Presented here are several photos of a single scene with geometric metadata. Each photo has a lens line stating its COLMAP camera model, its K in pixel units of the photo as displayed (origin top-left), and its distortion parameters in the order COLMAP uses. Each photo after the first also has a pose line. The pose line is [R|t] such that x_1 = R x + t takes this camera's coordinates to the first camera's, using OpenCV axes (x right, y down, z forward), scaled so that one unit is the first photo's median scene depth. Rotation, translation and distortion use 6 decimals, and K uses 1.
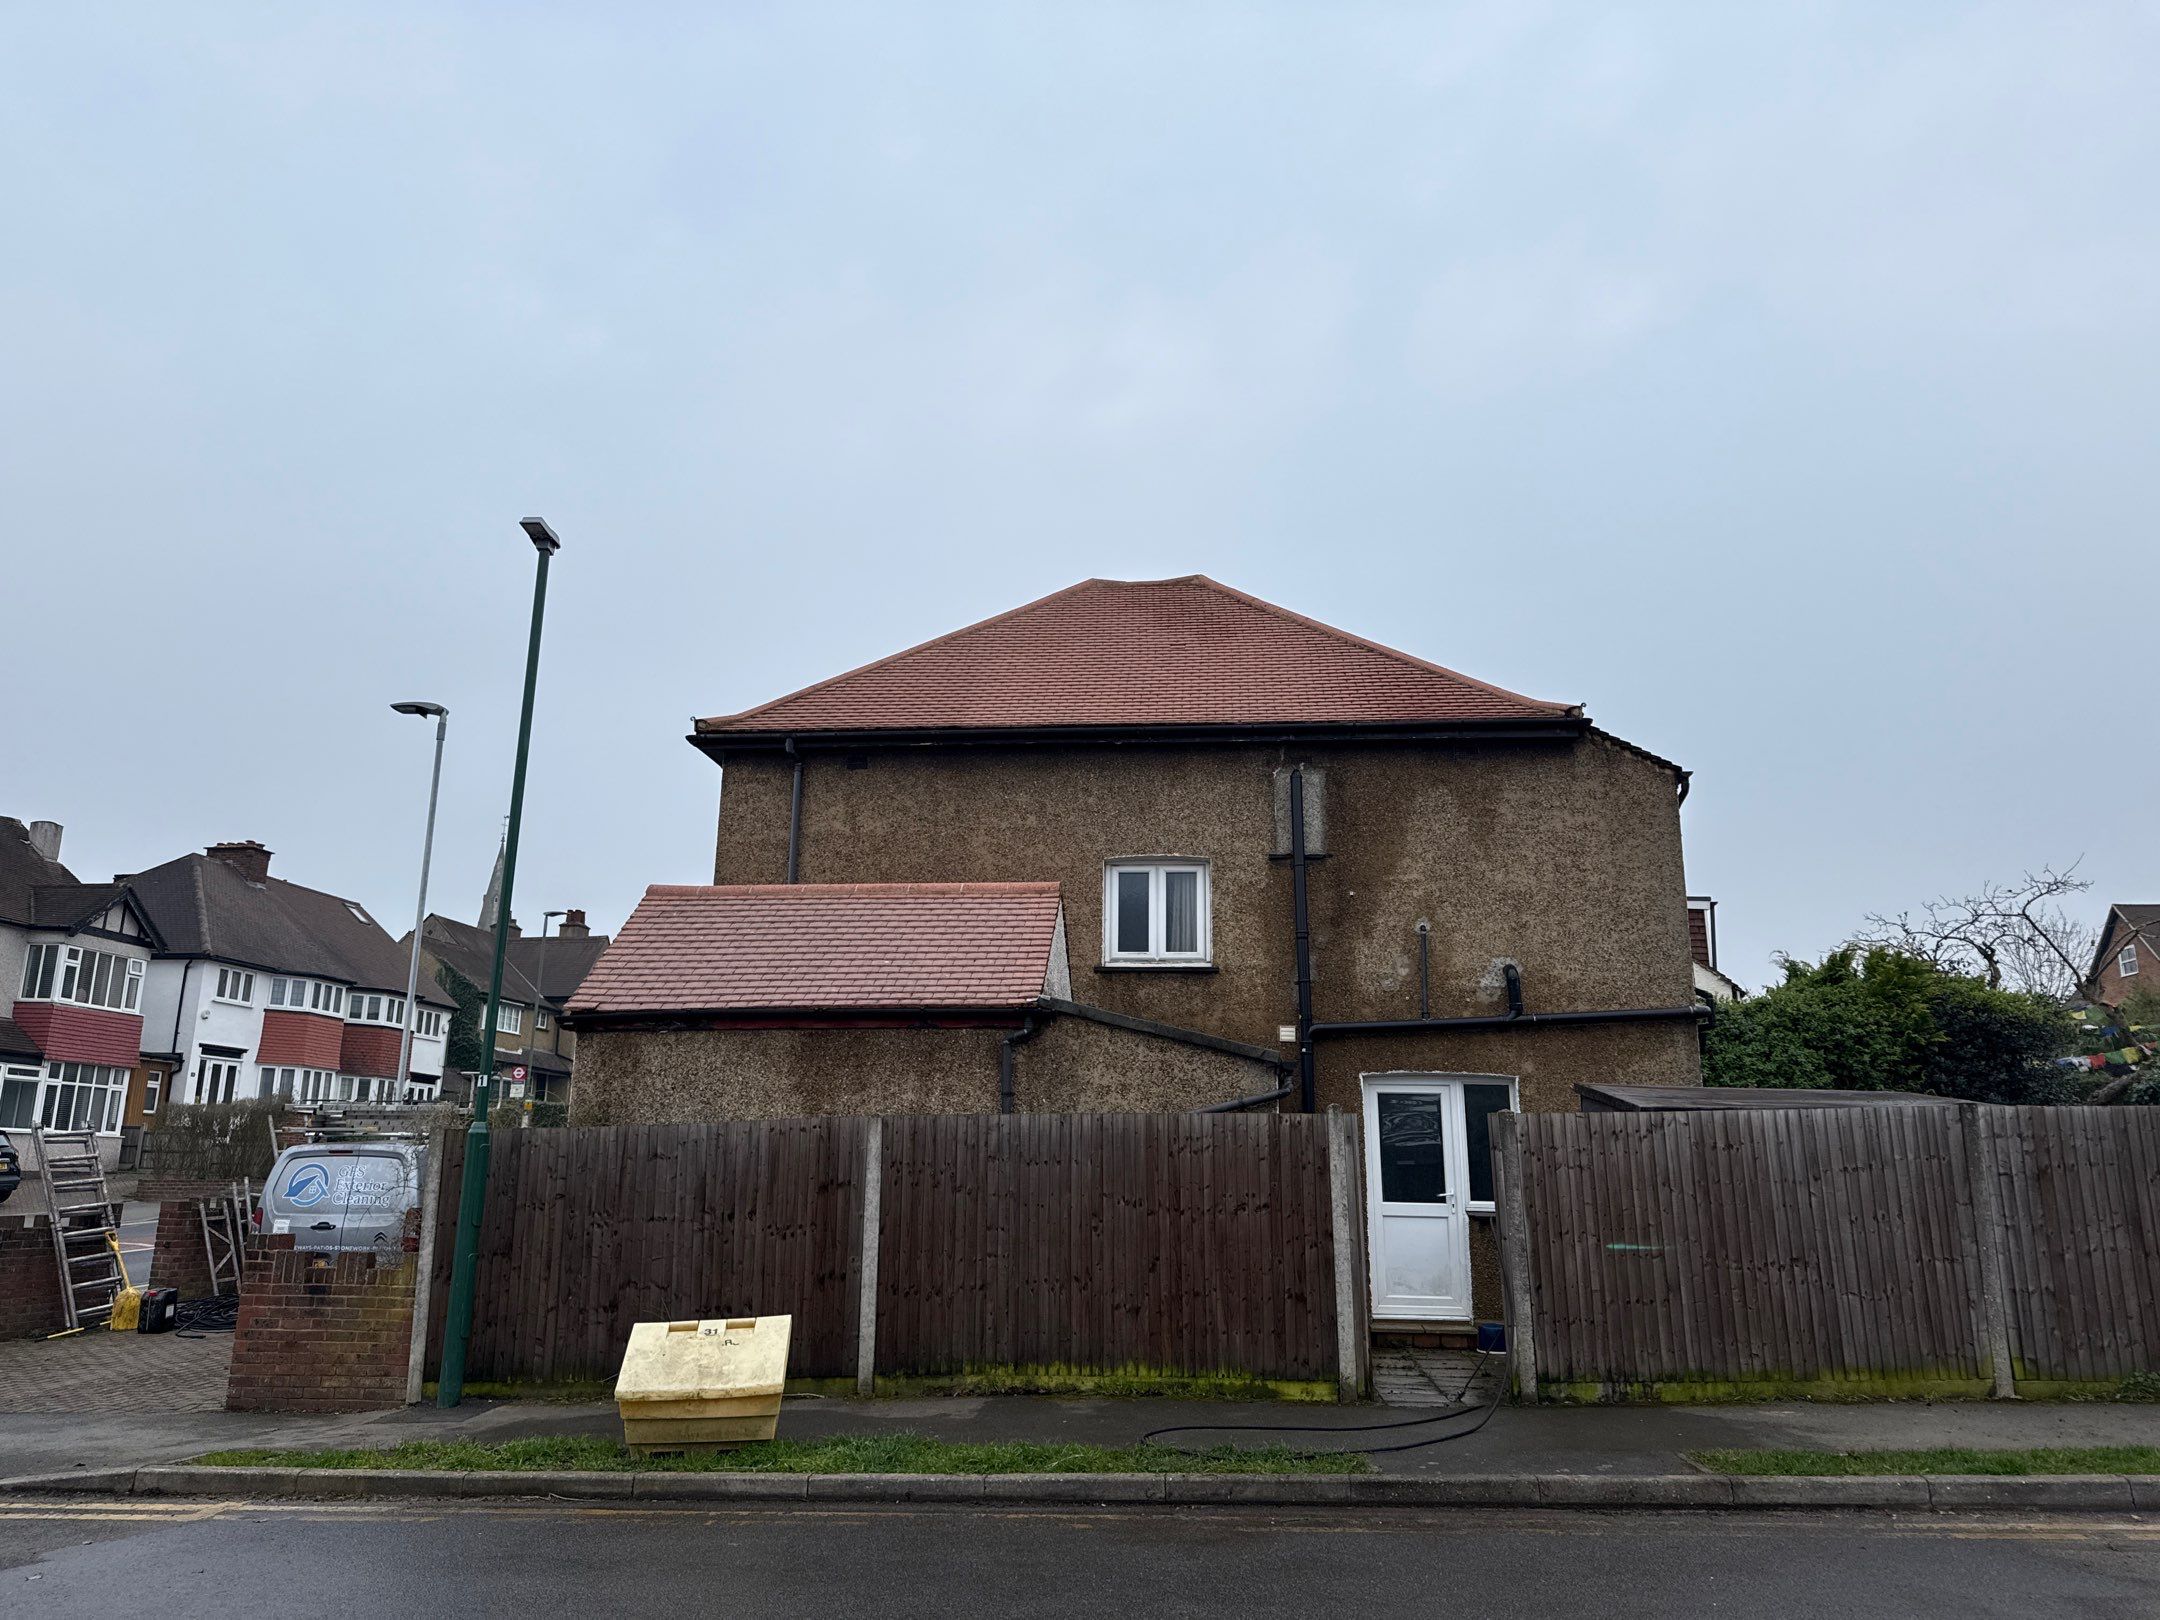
lens RADIAL K [[1652.1, 0, 1105.6], [0, 1652.1, 811.1], [0, 0, 1]] dist [0.099564, -0.007321]
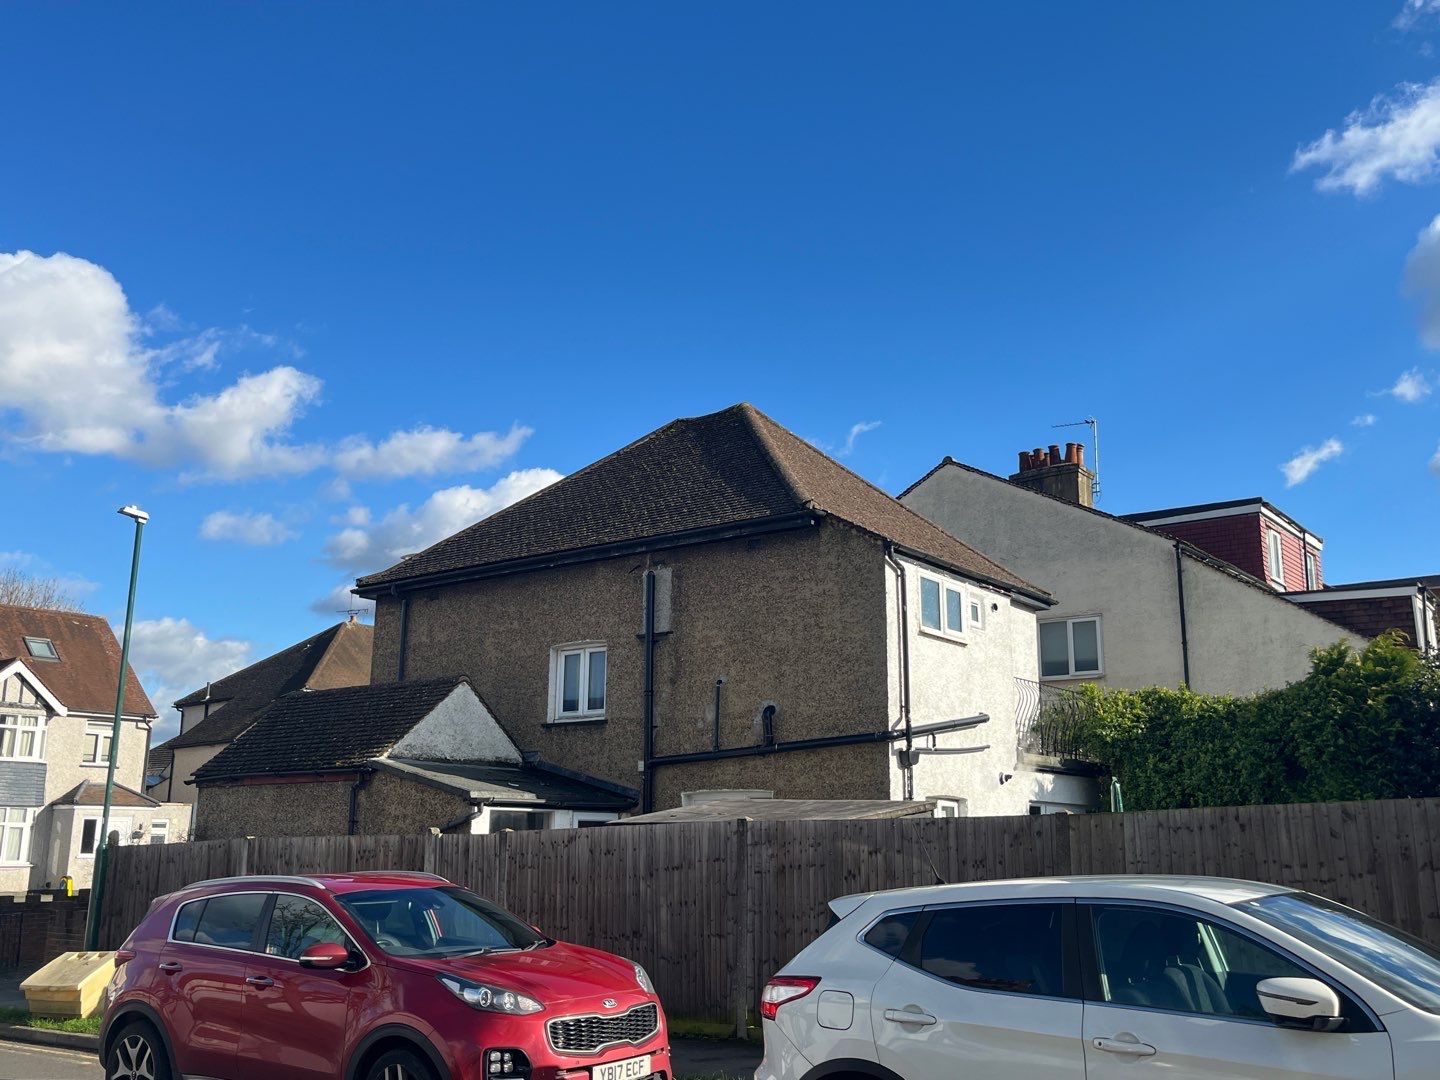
lens RADIAL K [[1379.5, 0, 720.0], [0, 1379.5, 540.0], [0, 0, 1]] dist [0.062541, 0.007900]
pose [[0.845232, -0.122798, -0.520100, 1.007578], [0.125646, 0.991623, -0.029936, -0.011994], [0.519419, -0.040046, 0.853581, 0.071071]]
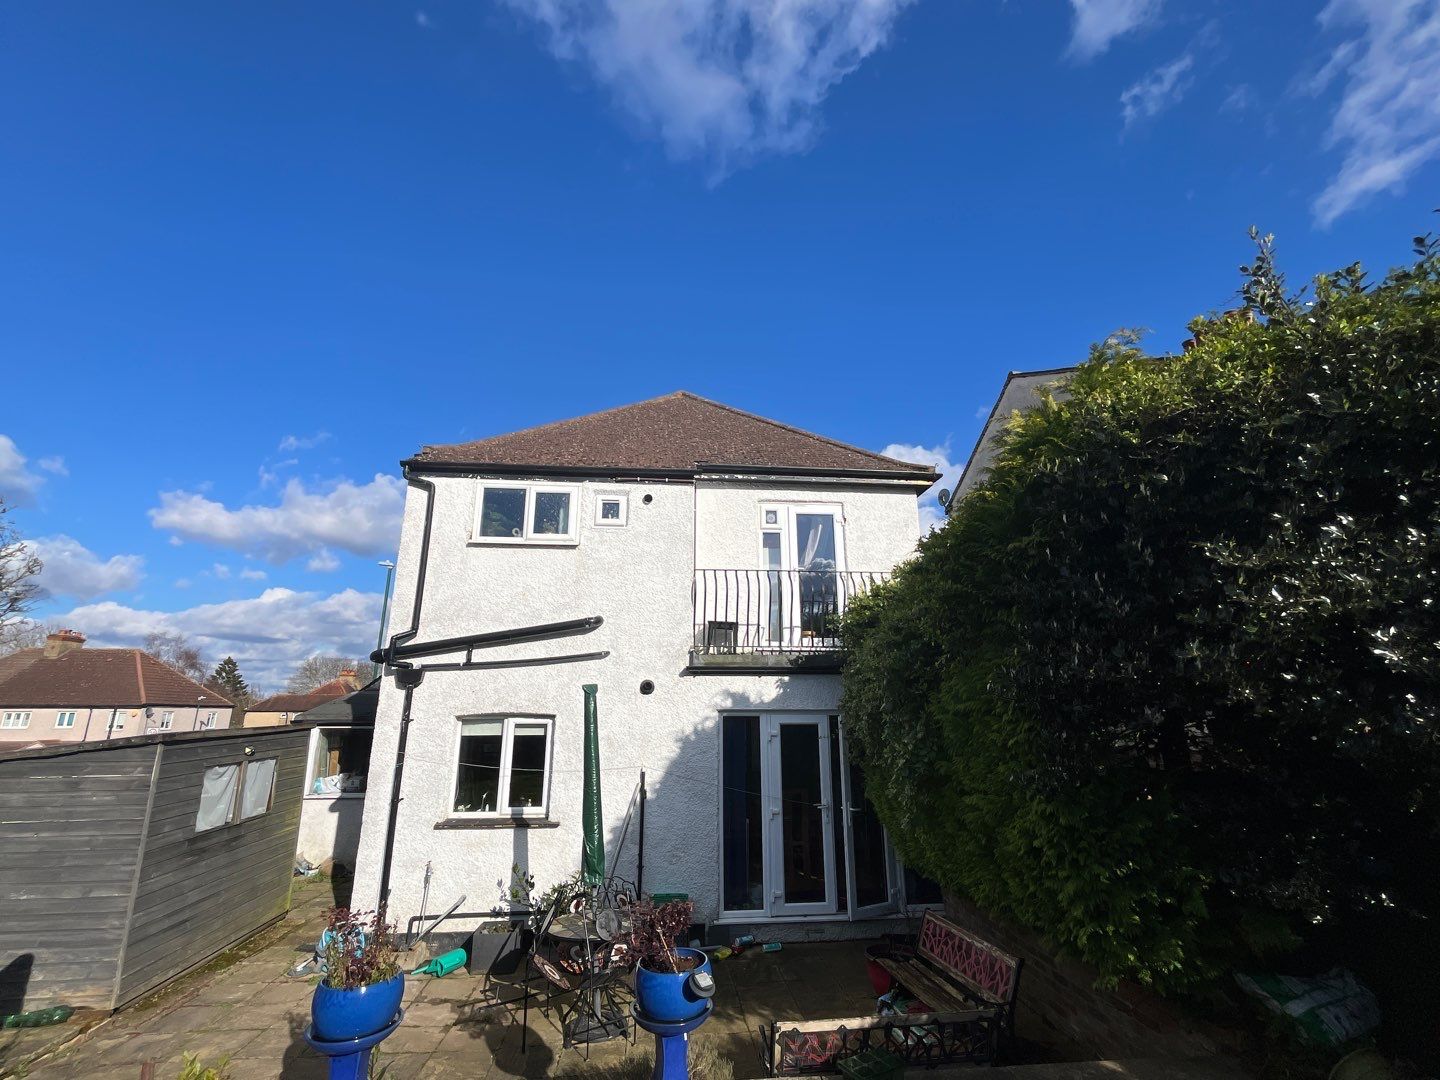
lens RADIAL K [[636.3, 0, 720.0], [0, 636.3, 540.0], [0, 0, 1]] dist [-0.000276, 0.000024]
pose [[0.157951, -0.269779, -0.949879, 1.071934], [0.231824, 0.945200, -0.229901, 0.266590], [0.959848, -0.183892, 0.211837, 1.500455]]
